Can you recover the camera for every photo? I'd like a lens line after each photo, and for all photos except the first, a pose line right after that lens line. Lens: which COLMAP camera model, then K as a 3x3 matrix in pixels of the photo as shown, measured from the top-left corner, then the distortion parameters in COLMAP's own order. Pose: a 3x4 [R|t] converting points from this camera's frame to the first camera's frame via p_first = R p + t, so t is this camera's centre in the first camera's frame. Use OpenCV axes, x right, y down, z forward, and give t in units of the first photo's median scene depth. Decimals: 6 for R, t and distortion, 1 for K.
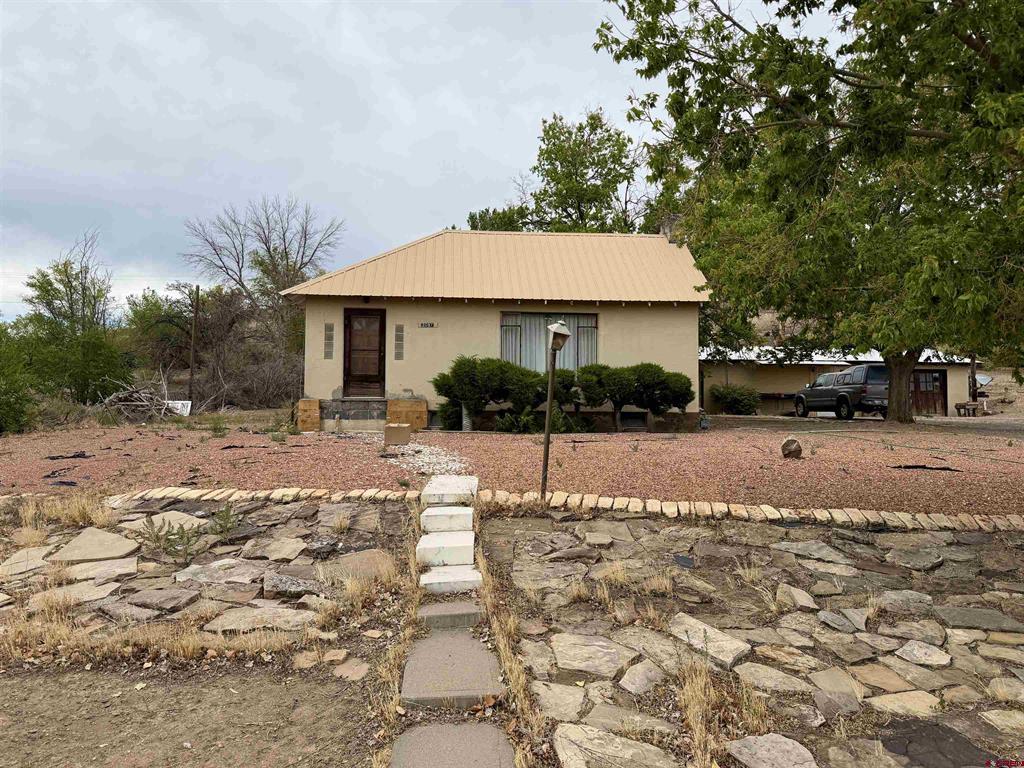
lens RADIAL K [[712.1, 0, 514.0], [0, 712.1, 364.3], [0, 0, 1]] dist [0.117486, -0.201611]
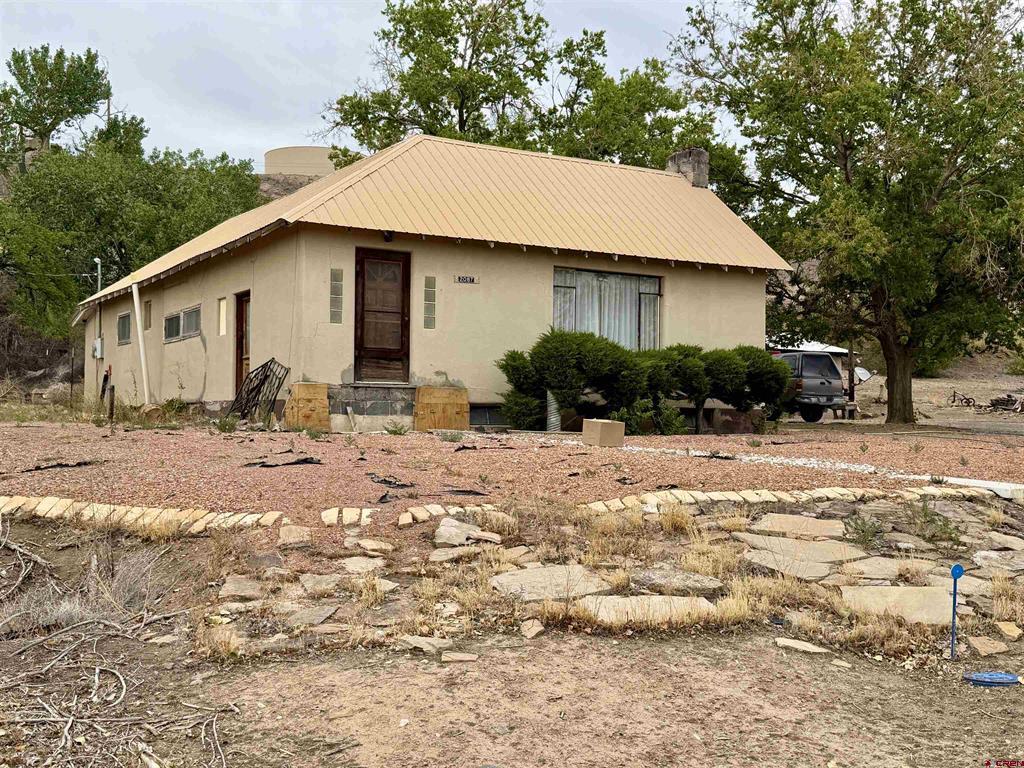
lens RADIAL K [[1214.7, 0, 512.0], [0, 1214.7, 384.0], [0, 0, 1]] dist [-0.017646, -0.032102]
pose [[0.894335, 0.018704, 0.447007, -0.609115], [-0.036908, 0.998805, 0.032048, 0.006735], [-0.445874, -0.045160, 0.893956, -0.076062]]
